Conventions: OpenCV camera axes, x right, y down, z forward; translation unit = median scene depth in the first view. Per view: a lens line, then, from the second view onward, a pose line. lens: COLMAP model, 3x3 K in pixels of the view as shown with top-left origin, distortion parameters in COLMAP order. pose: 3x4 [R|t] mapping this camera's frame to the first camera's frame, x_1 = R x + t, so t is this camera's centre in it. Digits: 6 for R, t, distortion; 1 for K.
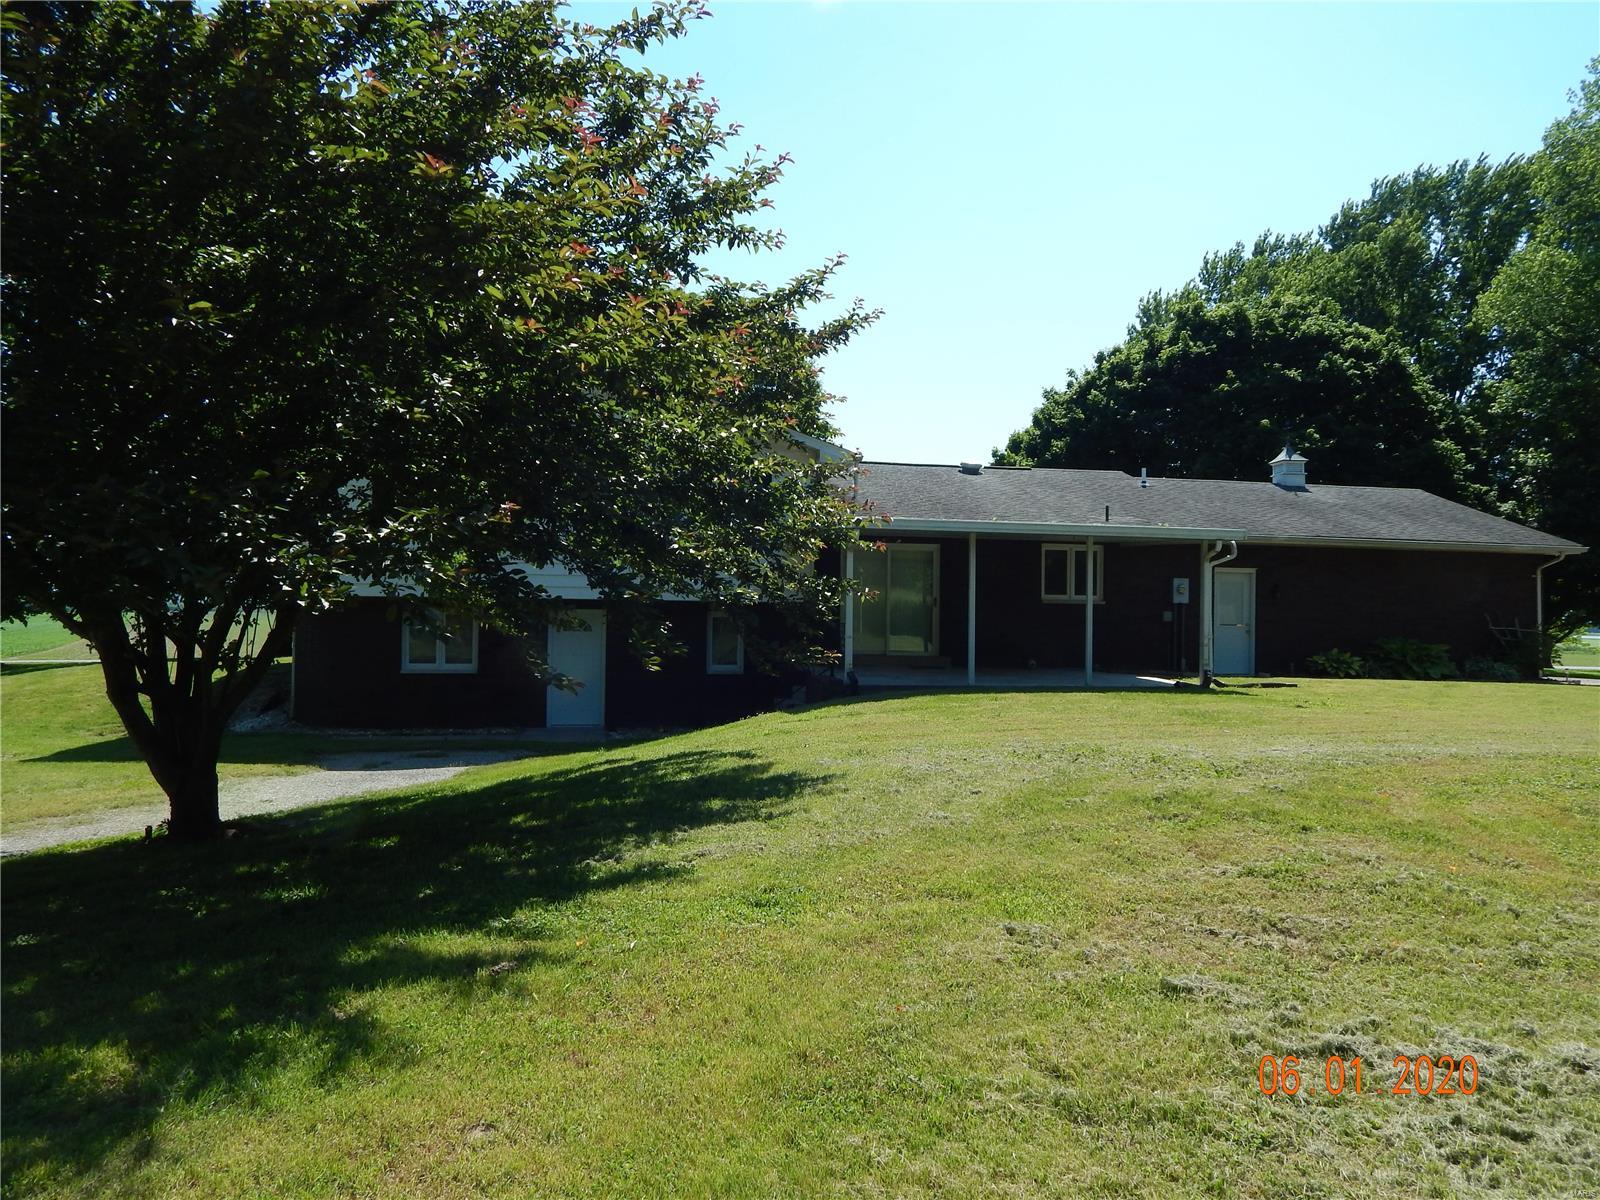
lens RADIAL K [[1198.5, 0, 801.3], [0, 1198.5, 600.5], [0, 0, 1]] dist [0.007686, 0.005320]
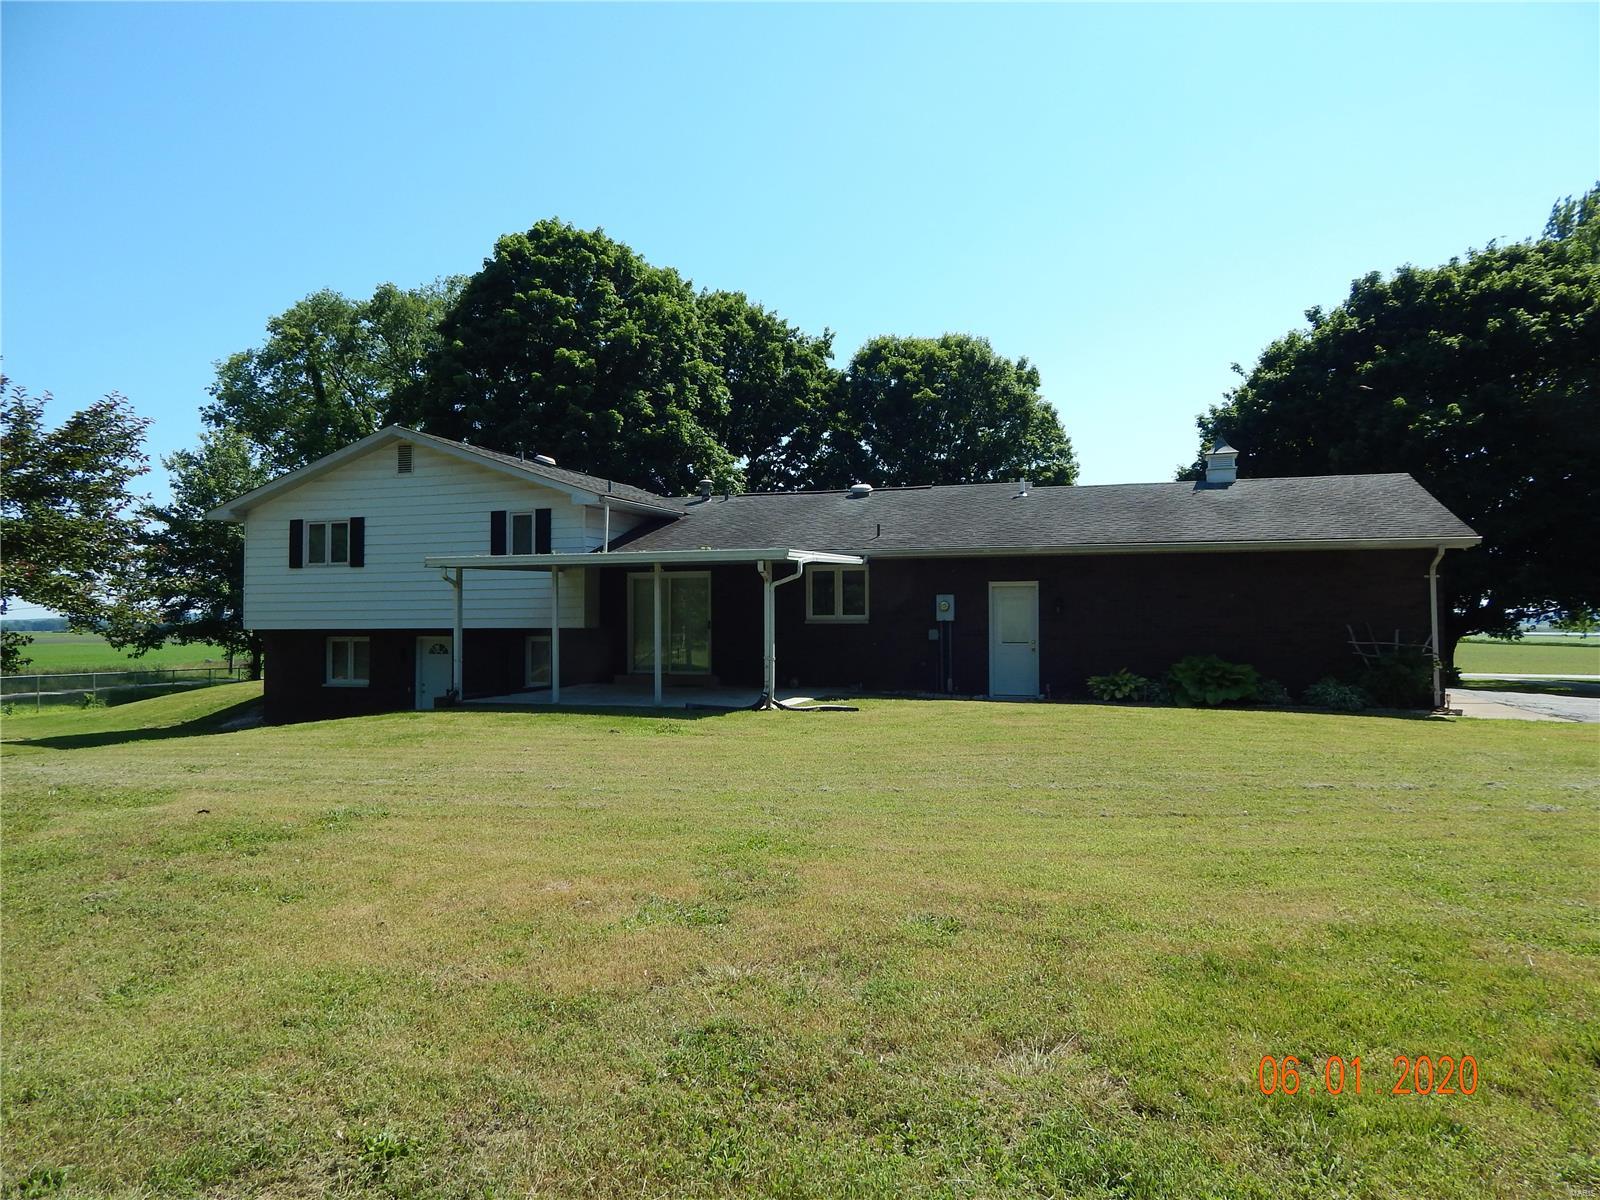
lens RADIAL K [[1086.0, 0, 804.8], [0, 1086.0, 588.0], [0, 0, 1]] dist [-0.004585, -0.009356]
pose [[0.874566, -0.033387, -0.483756, 0.361381], [0.021426, 0.999313, -0.030234, -0.000131], [0.484433, 0.016077, 0.874681, 0.105945]]
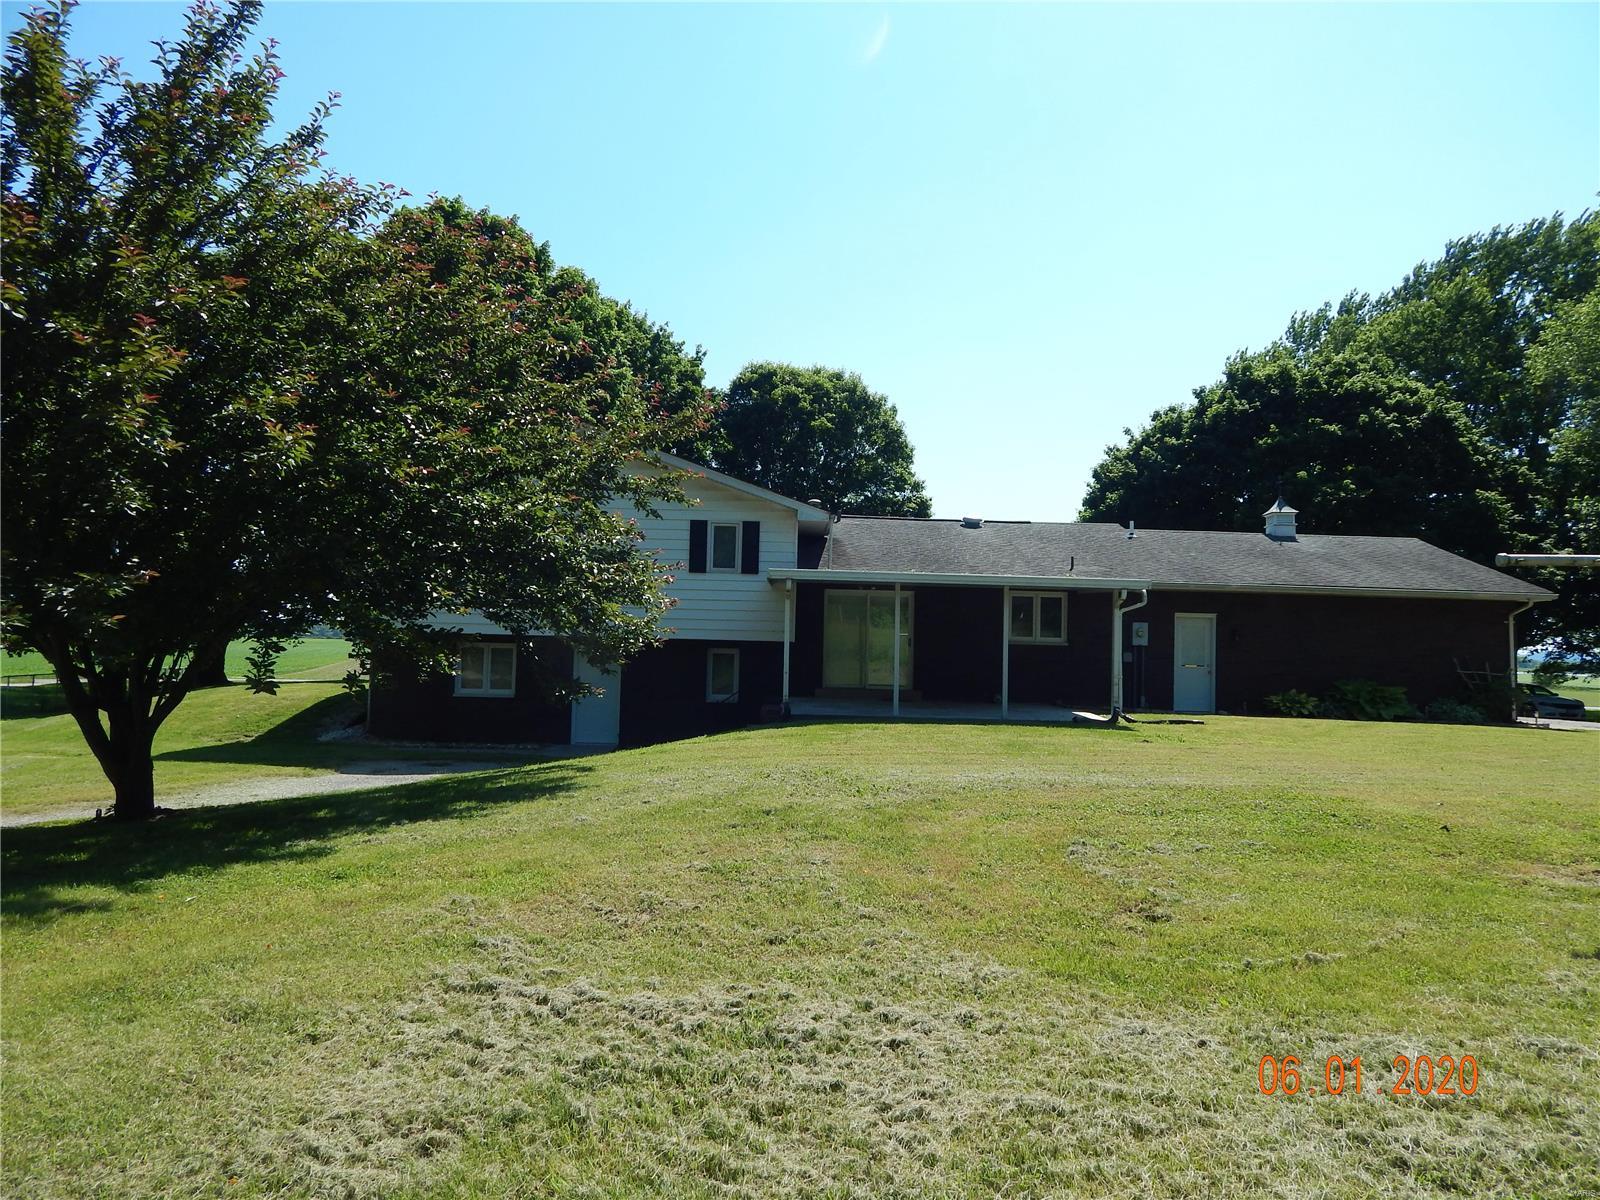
lens RADIAL K [[1086.0, 0, 795.1], [0, 1086.0, 615.3], [0, 0, 1]] dist [-0.004585, -0.009356]
pose [[0.986938, 0.005849, -0.160997, 0.093631], [-0.008911, 0.999793, -0.018300, -0.002380], [0.160857, 0.019496, 0.986785, -0.014659]]
